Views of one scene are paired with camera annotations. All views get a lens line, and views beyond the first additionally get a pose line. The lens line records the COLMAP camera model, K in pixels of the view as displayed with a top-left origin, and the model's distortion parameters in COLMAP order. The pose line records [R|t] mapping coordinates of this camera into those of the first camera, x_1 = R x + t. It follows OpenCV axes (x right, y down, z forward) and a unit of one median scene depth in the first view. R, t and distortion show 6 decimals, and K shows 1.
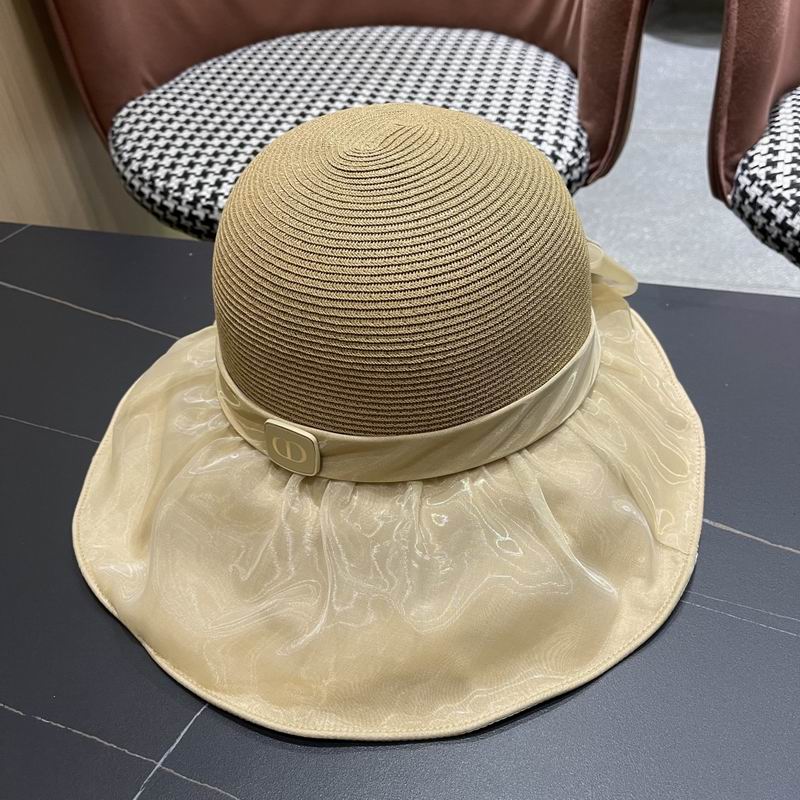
lens RADIAL K [[833.0, 0, 409.9], [0, 833.0, 411.9], [0, 0, 1]] dist [0.022631, 0.000000]
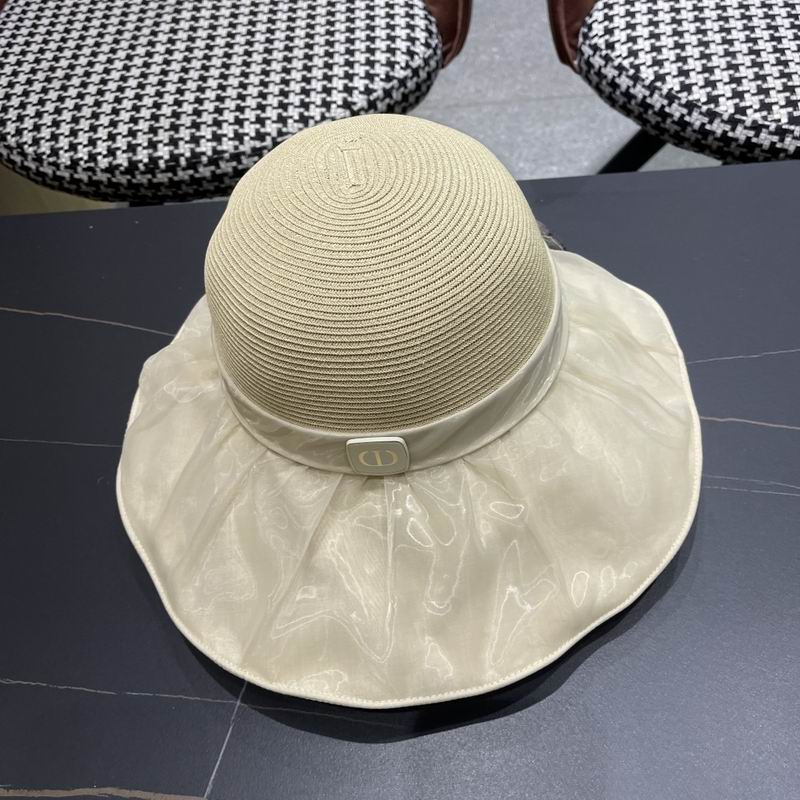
lens RADIAL K [[833.0, 0, 411.4], [0, 833.0, 405.0], [0, 0, 1]] dist [0.022631, 0.000000]
pose [[0.968331, -0.227218, 0.103477, -0.032208], [0.199124, 0.952858, 0.228935, -0.121899], [-0.150617, -0.201080, 0.967926, -0.092741]]
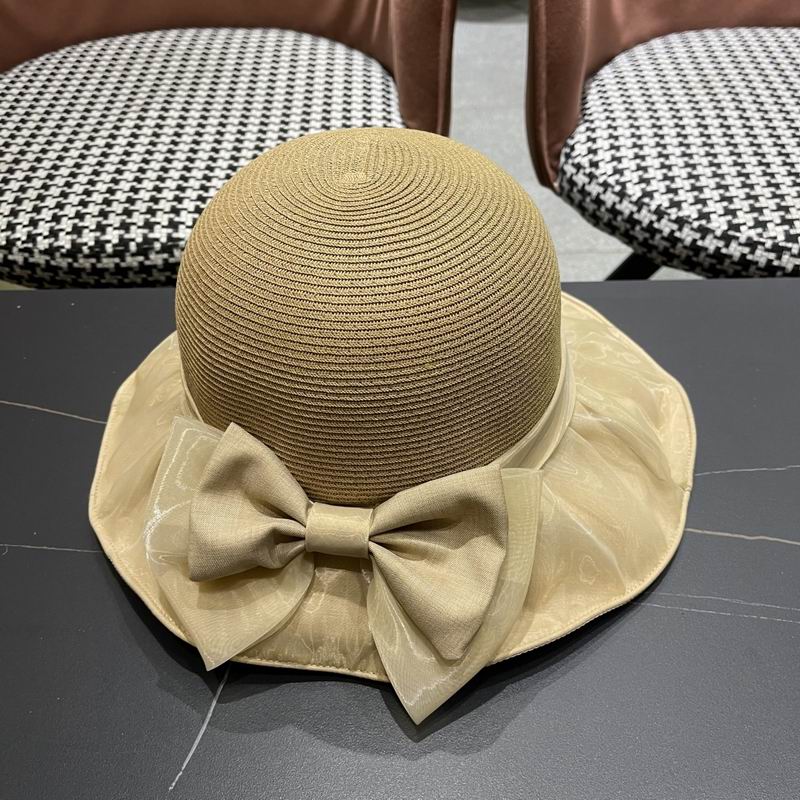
lens RADIAL K [[833.0, 0, 407.7], [0, 833.0, 412.2], [0, 0, 1]] dist [0.022631, 0.000000]
pose [[0.966752, -0.152248, 0.205452, -0.051779], [0.146674, 0.988285, 0.042184, -0.046120], [-0.209468, -0.010647, 0.977758, 0.018379]]
